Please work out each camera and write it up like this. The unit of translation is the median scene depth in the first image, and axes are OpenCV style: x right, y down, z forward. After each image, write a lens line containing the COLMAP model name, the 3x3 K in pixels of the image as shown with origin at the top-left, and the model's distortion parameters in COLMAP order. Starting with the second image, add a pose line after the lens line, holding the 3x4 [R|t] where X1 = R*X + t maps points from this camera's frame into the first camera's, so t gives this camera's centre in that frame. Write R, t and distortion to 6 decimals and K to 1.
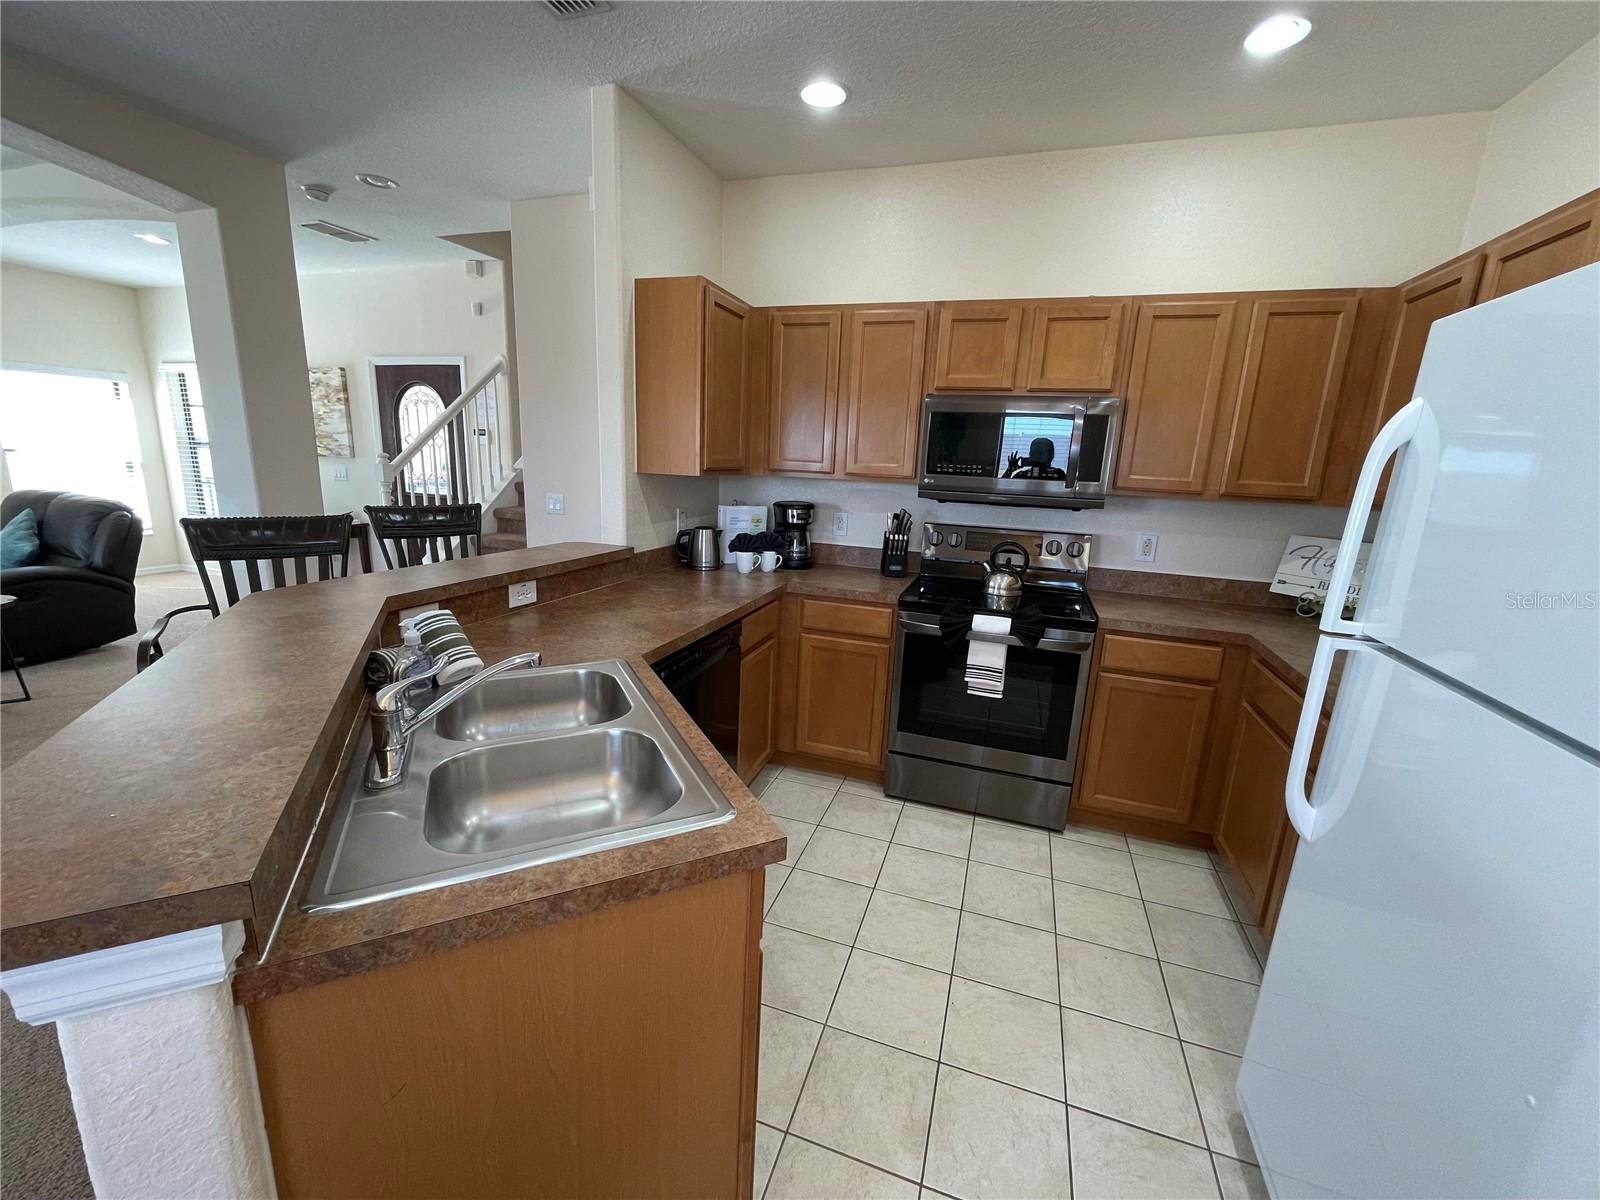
lens RADIAL K [[645.4, 0, 800.0], [0, 645.4, 600.0], [0, 0, 1]] dist [-0.003454, 0.000678]
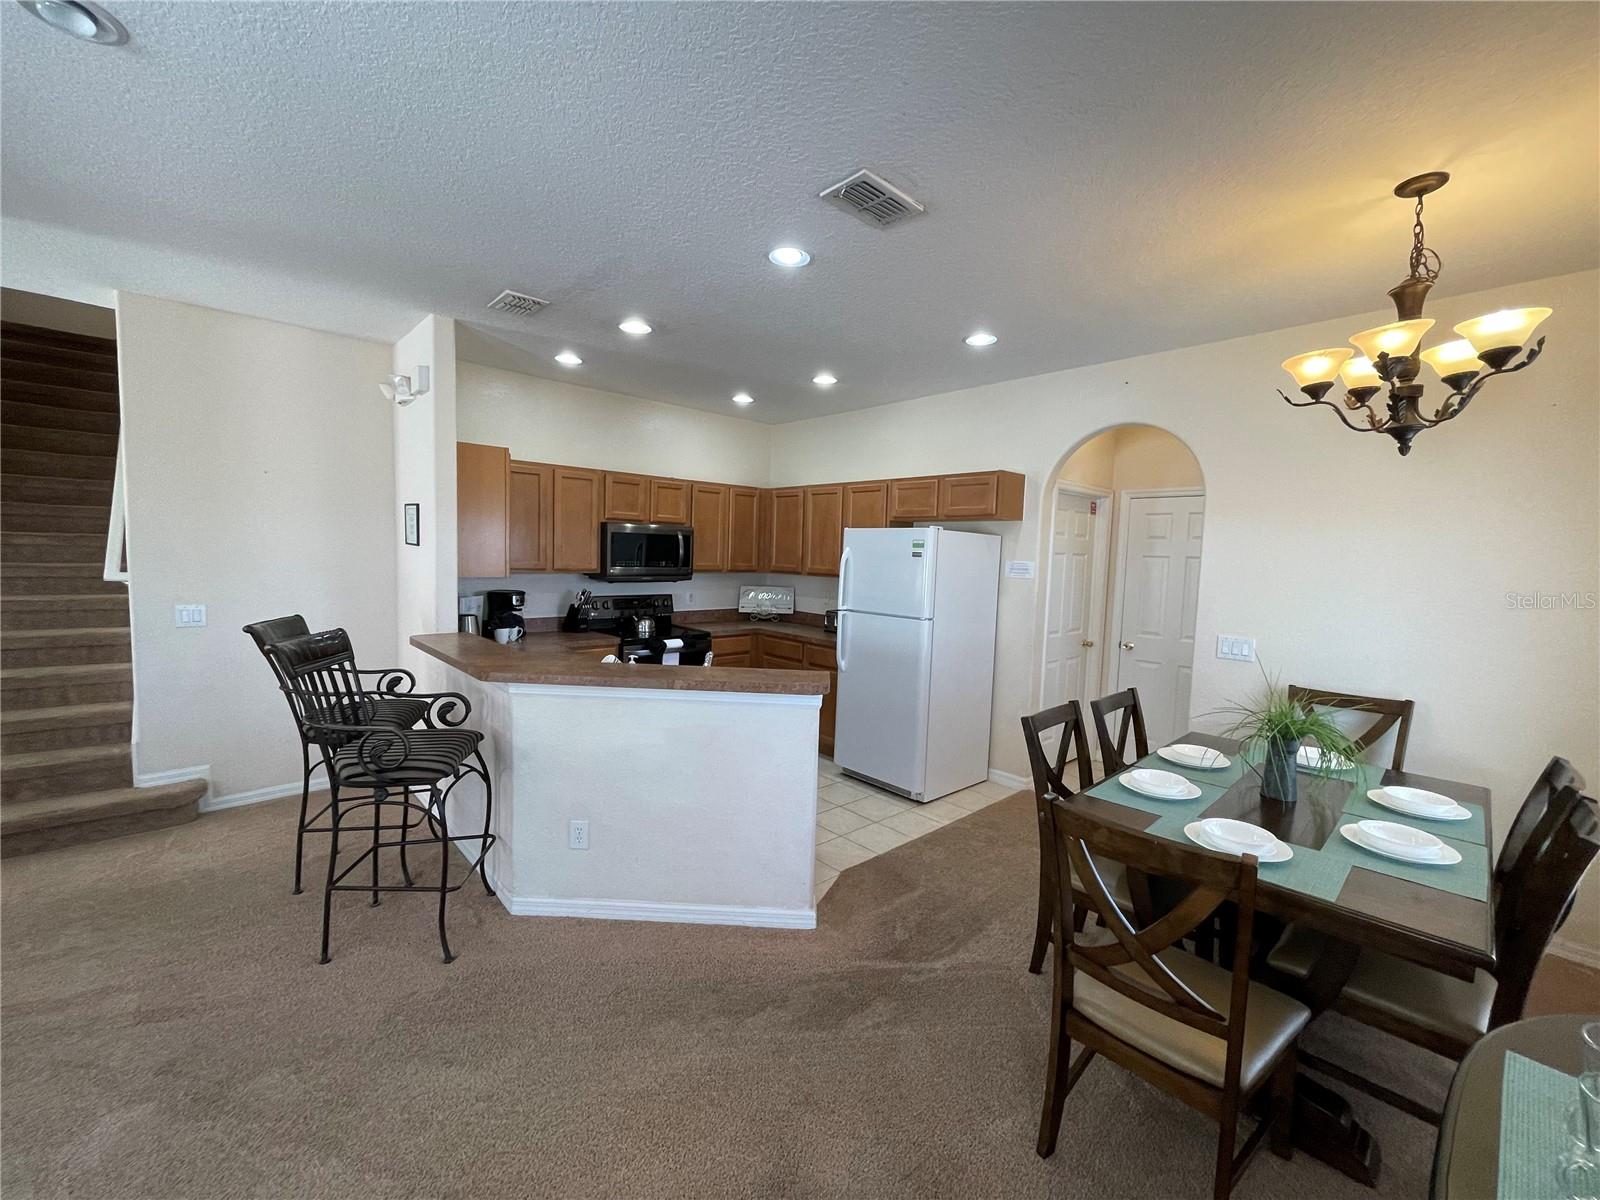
lens RADIAL K [[645.4, 0, 800.0], [0, 645.4, 600.0], [0, 0, 1]] dist [-0.003454, 0.000678]
pose [[0.479044, -0.094901, 0.872646, -1.027705], [0.181869, 0.983297, 0.007096, -0.029884], [-0.858744, 0.155308, 0.488302, -0.243335]]
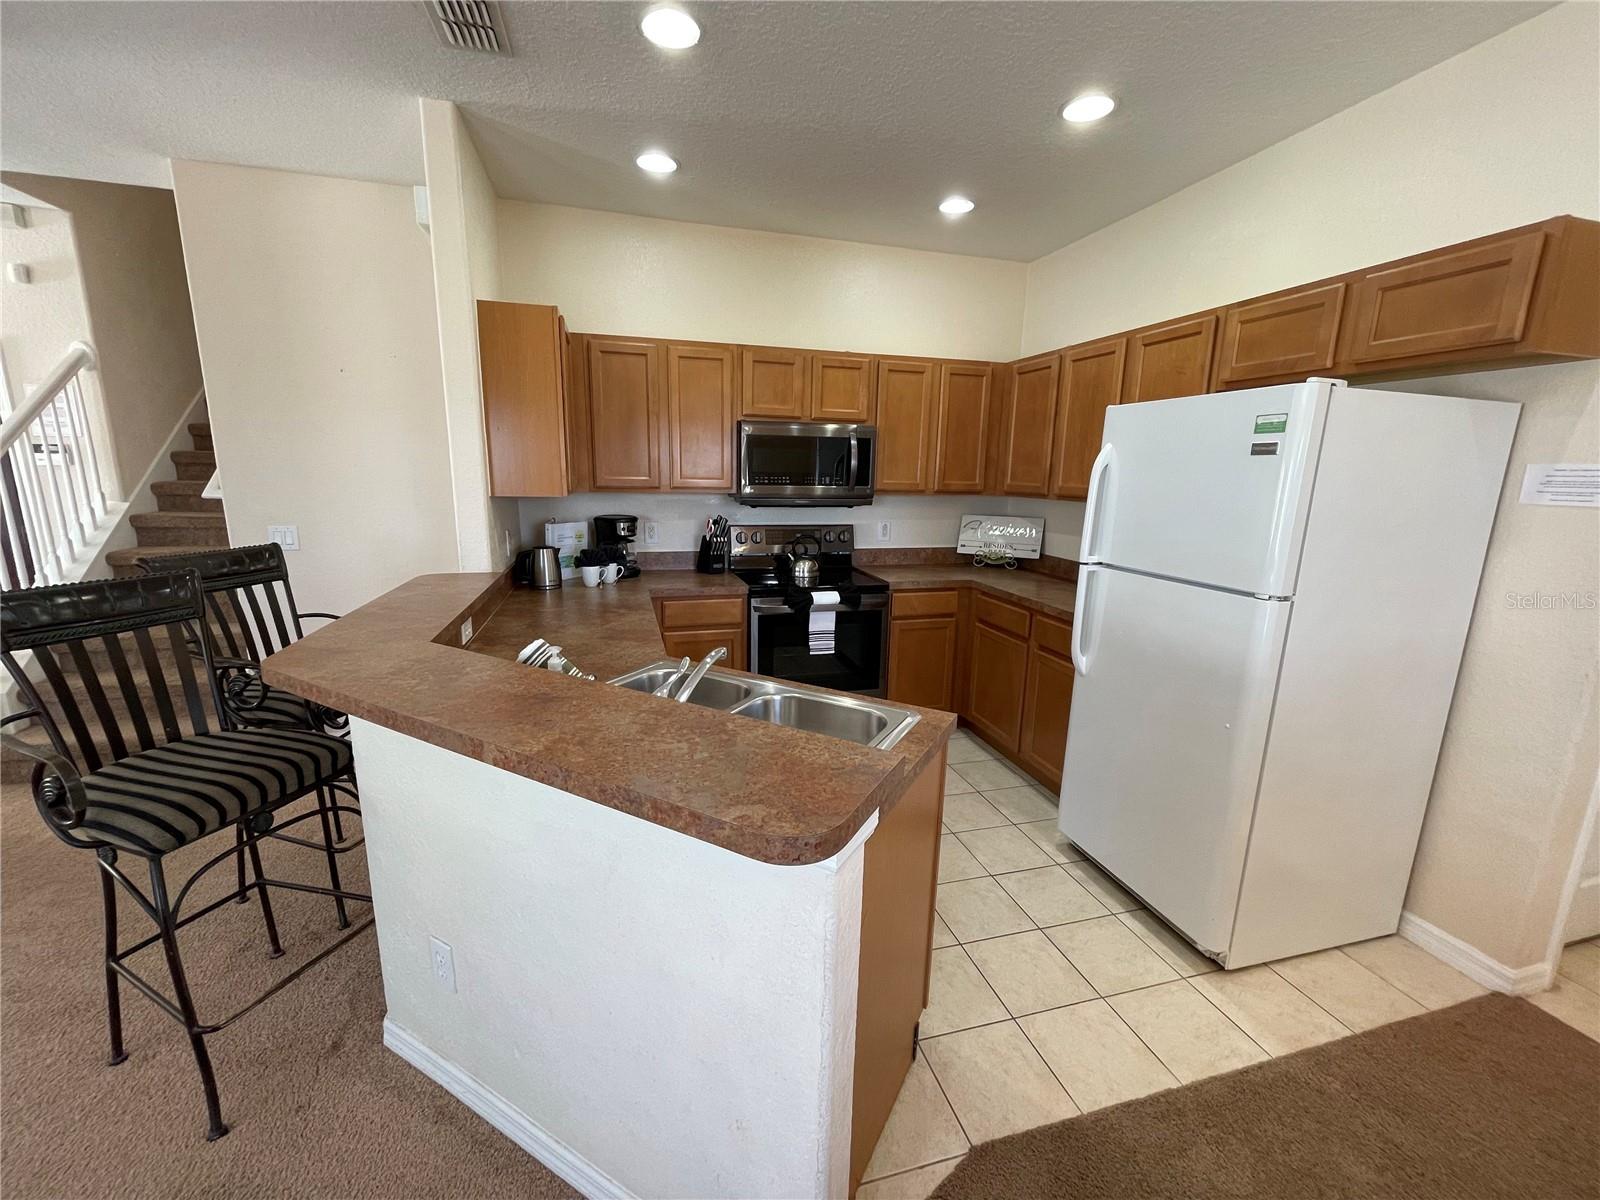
lens RADIAL K [[645.4, 0, 800.0], [0, 645.4, 600.0], [0, 0, 1]] dist [-0.003454, 0.000678]
pose [[0.824270, -0.139430, 0.548760, -0.405030], [0.140317, 0.989274, 0.040593, -0.016051], [-0.548534, 0.043541, 0.834994, -0.059240]]
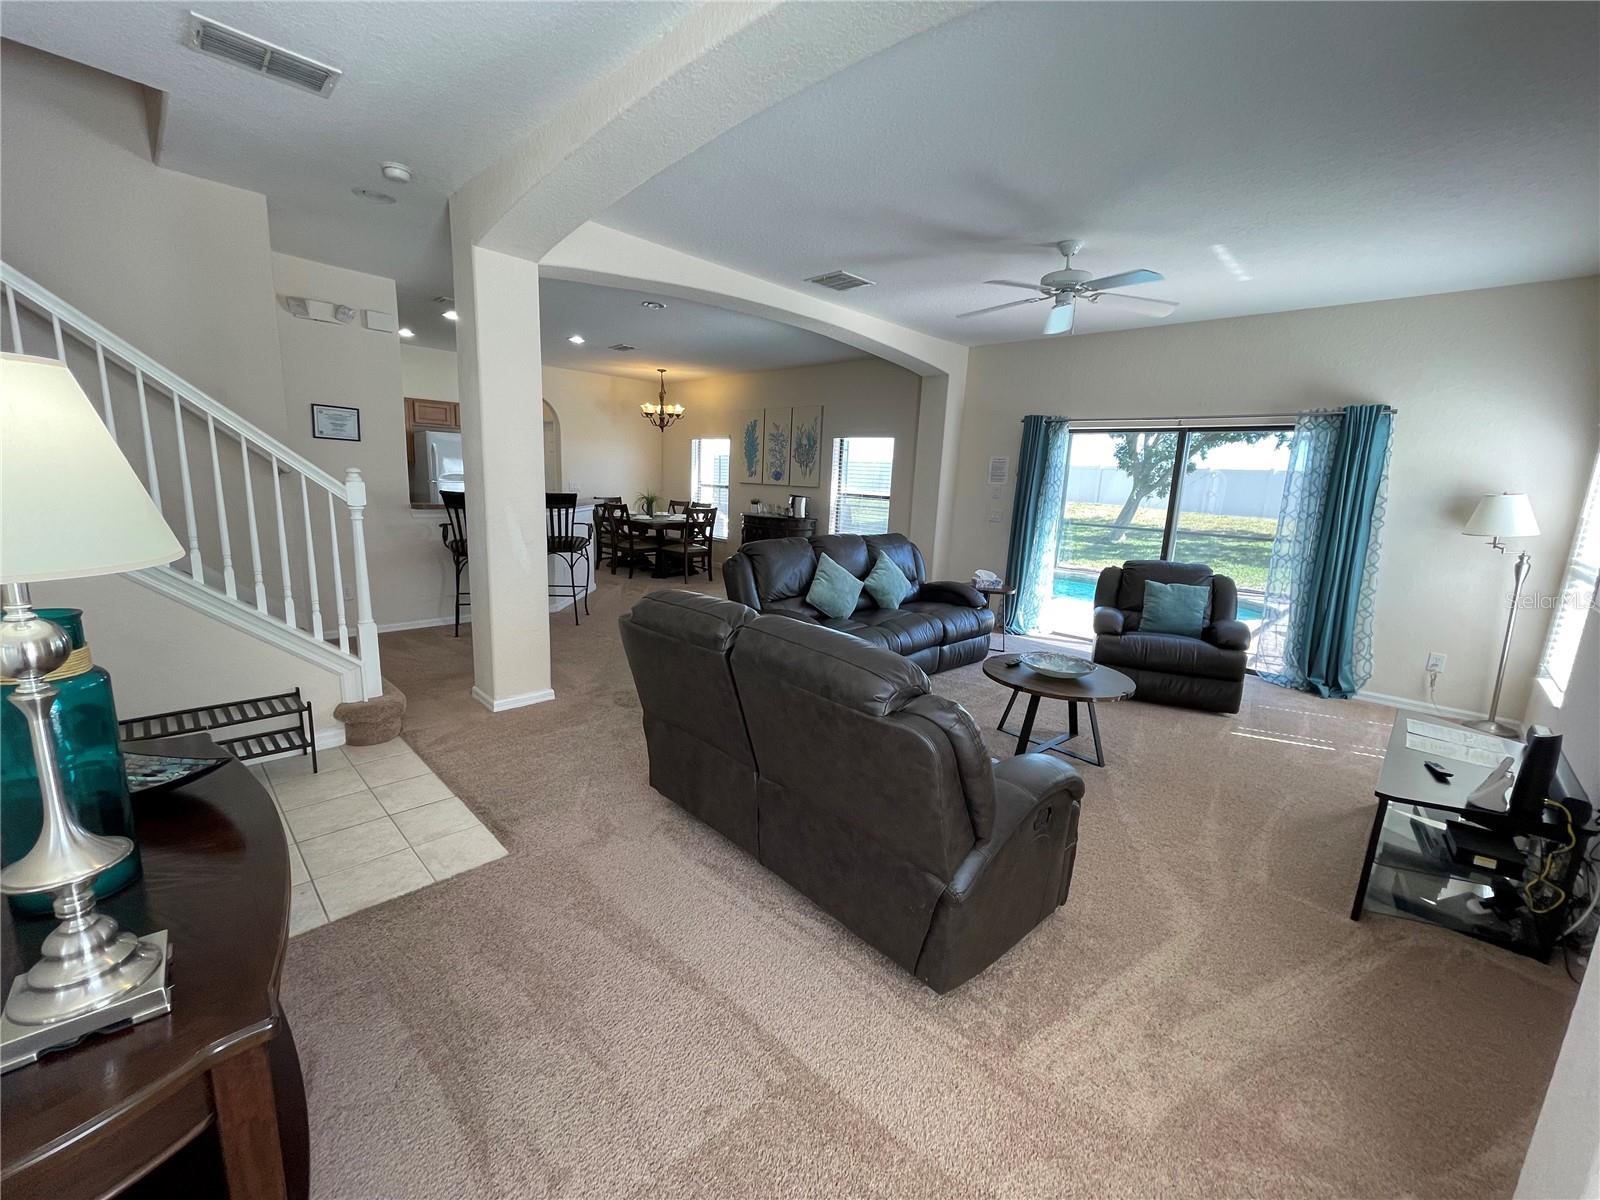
lens RADIAL K [[645.4, 0, 800.0], [0, 645.4, 600.0], [0, 0, 1]] dist [-0.003454, 0.000678]
pose [[-0.897887, -0.161544, 0.409515, -2.085607], [0.014713, 0.918706, 0.394667, -0.541000], [-0.439980, 0.360392, -0.822517, 2.082918]]
